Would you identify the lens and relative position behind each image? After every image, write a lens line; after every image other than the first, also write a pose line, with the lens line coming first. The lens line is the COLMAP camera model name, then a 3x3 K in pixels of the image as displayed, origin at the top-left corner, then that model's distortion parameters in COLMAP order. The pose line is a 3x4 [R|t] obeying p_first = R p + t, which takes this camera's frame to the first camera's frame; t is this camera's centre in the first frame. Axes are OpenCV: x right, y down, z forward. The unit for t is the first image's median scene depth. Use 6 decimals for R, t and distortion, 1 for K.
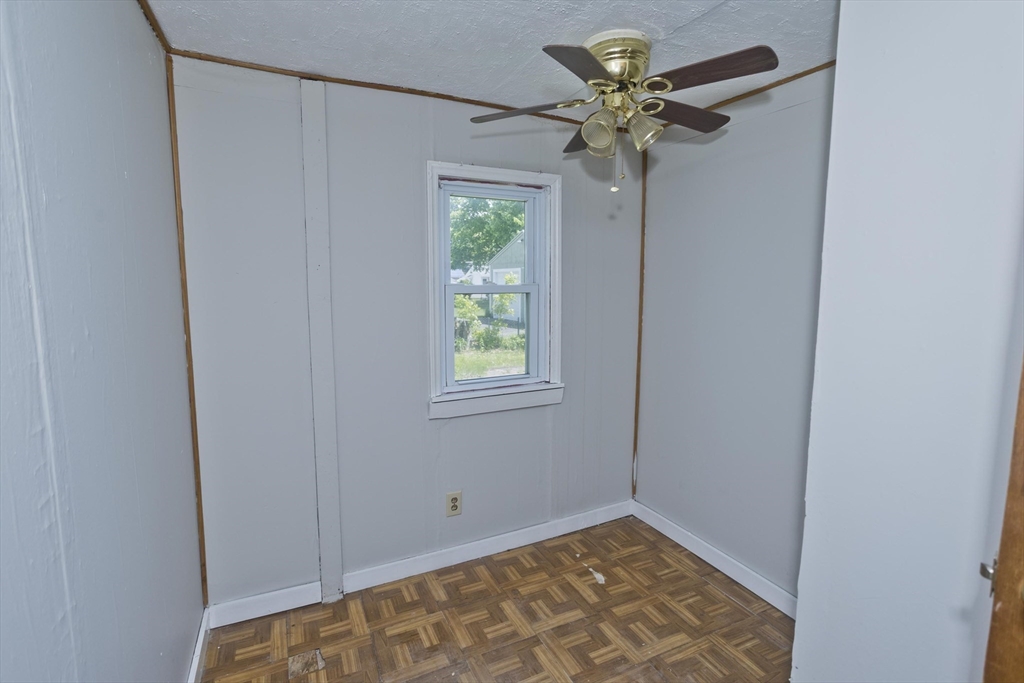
lens RADIAL K [[506.7, 0, 511.1], [0, 506.7, 336.9], [0, 0, 1]] dist [-0.046879, 0.035423]
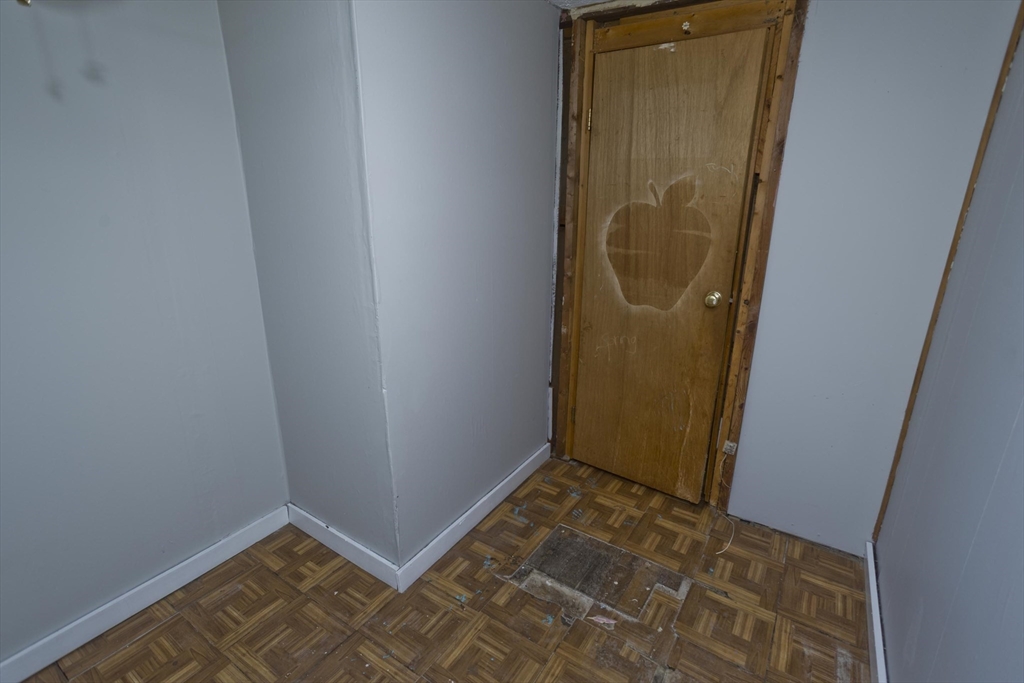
lens RADIAL K [[496.4, 0, 515.0], [0, 496.4, 338.7], [0, 0, 1]] dist [-0.050943, 0.031277]
pose [[-0.524383, -0.250029, 0.813946, -0.369806], [0.093099, 0.933349, 0.346686, -0.111396], [-0.846378, 0.257574, -0.466155, 0.792531]]
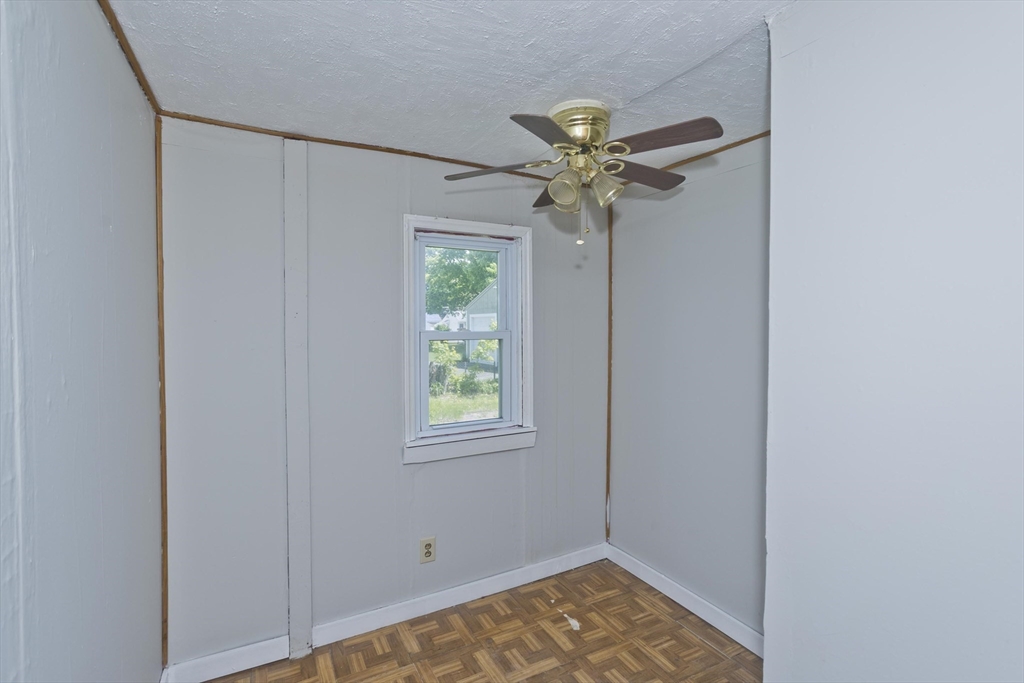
lens RADIAL K [[500.8, 0, 509.3], [0, 500.8, 335.8], [0, 0, 1]] dist [-0.044052, 0.031792]
pose [[0.999096, -0.003673, 0.042355, 0.008788], [0.007440, 0.995992, -0.089128, -0.002379], [-0.041858, 0.089363, 0.995119, -0.023511]]
